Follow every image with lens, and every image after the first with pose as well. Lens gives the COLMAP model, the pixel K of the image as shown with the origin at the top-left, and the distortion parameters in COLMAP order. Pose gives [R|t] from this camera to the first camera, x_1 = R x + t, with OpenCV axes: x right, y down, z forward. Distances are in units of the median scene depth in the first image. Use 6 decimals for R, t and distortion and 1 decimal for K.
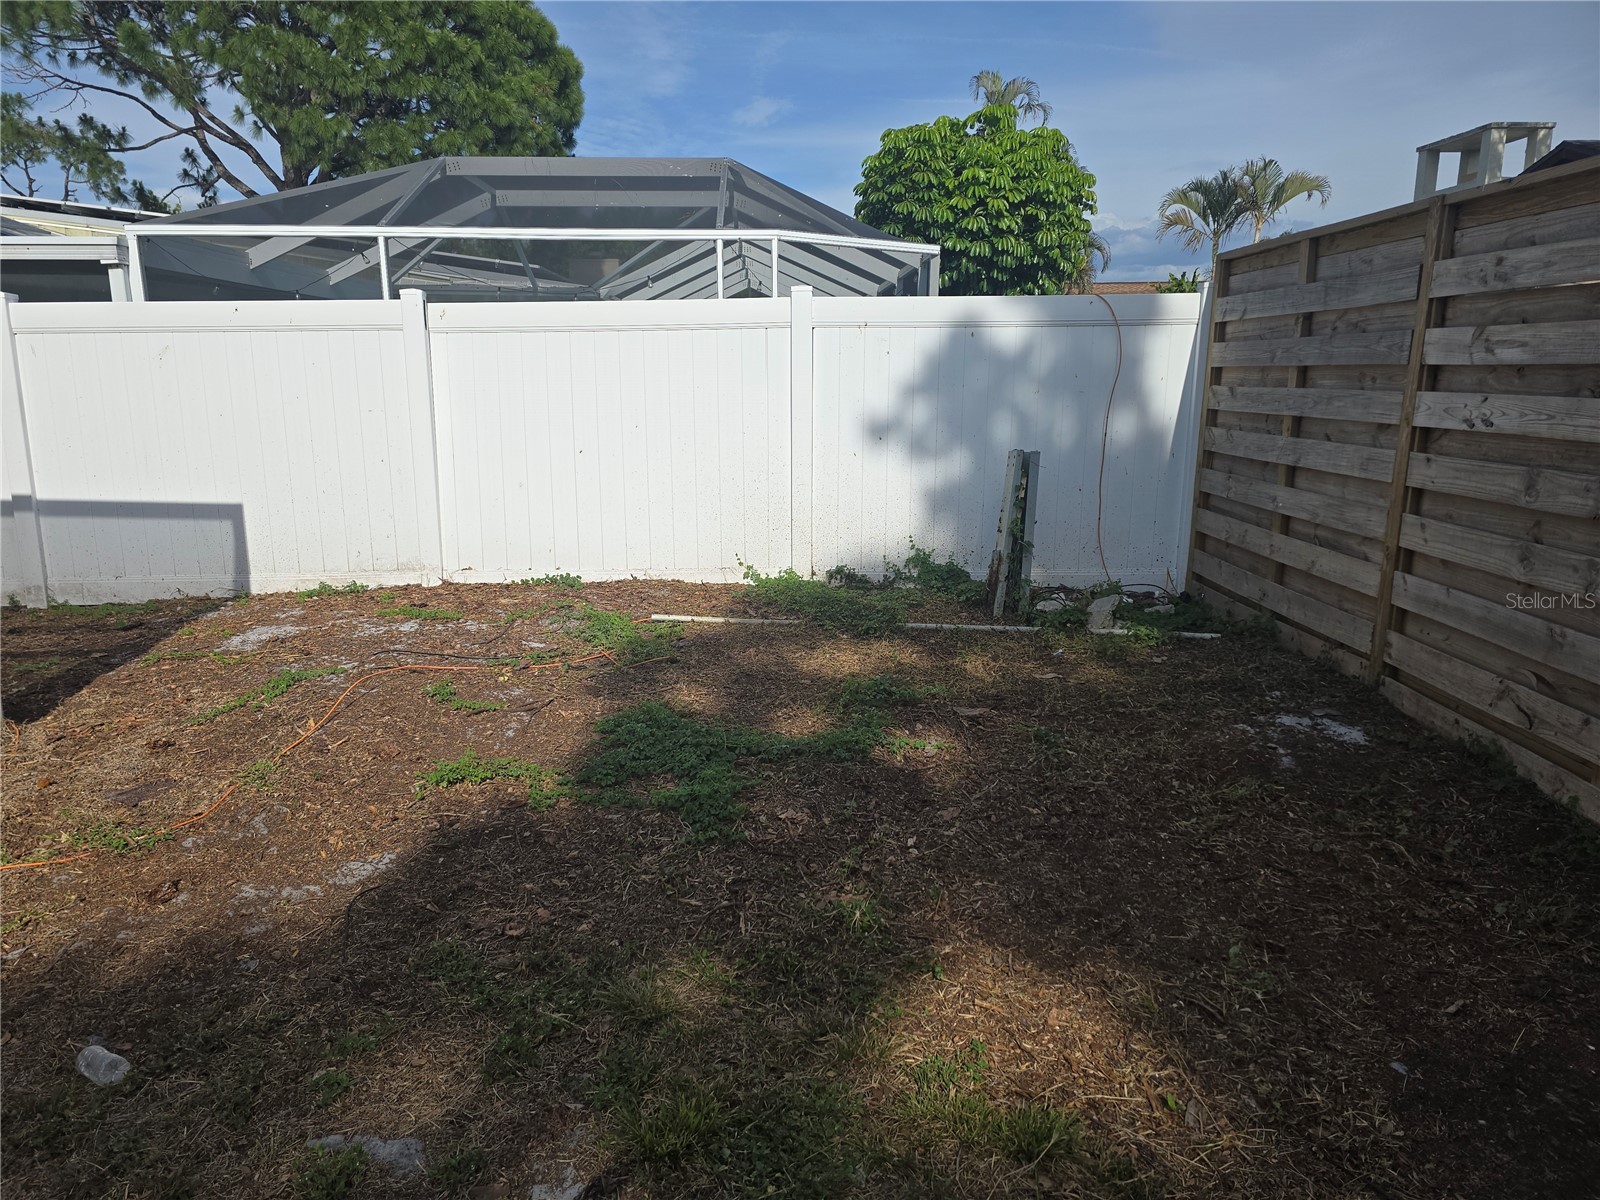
lens RADIAL K [[1059.2, 0, 800.0], [0, 1059.2, 600.0], [0, 0, 1]] dist [-0.001876, -0.000317]
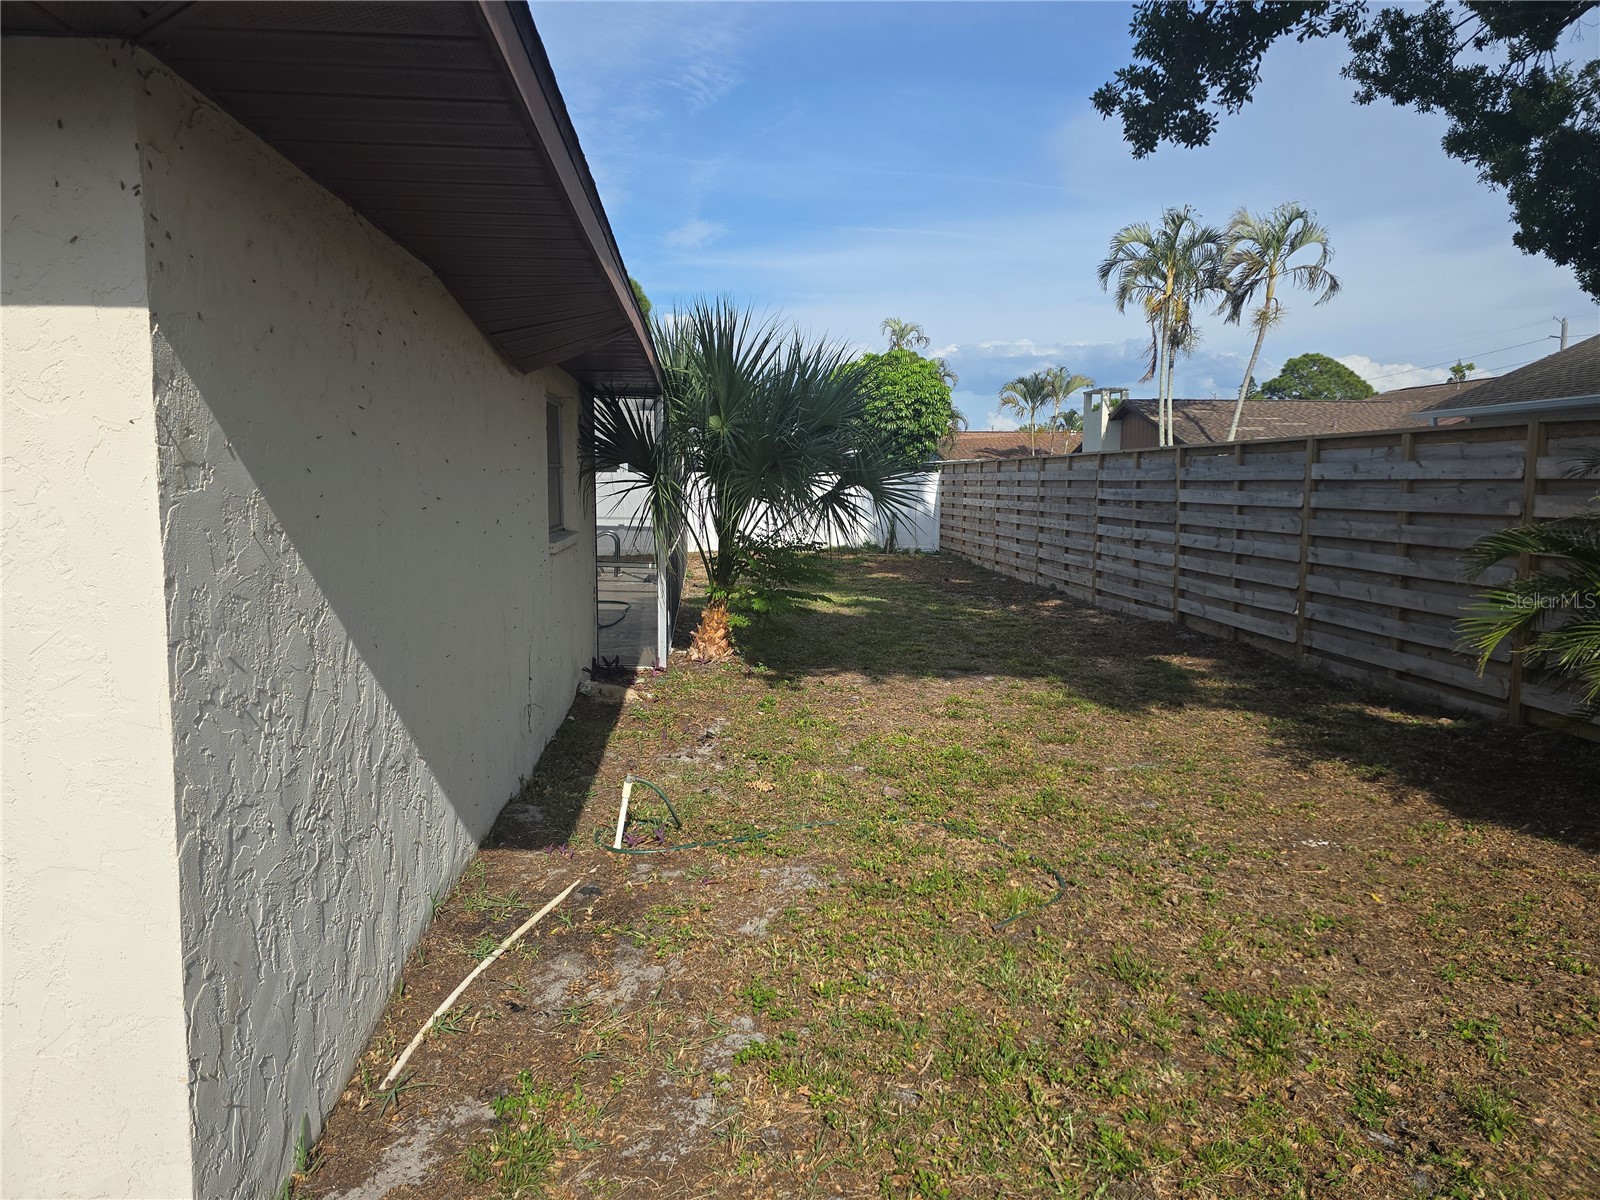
lens RADIAL K [[1059.2, 0, 800.0], [0, 1059.2, 600.0], [0, 0, 1]] dist [-0.001876, -0.000317]
pose [[0.998089, -0.002926, 0.061726, -0.113906], [0.009205, 0.994774, -0.101690, 0.174835], [-0.061106, 0.102064, 0.992899, -0.863103]]
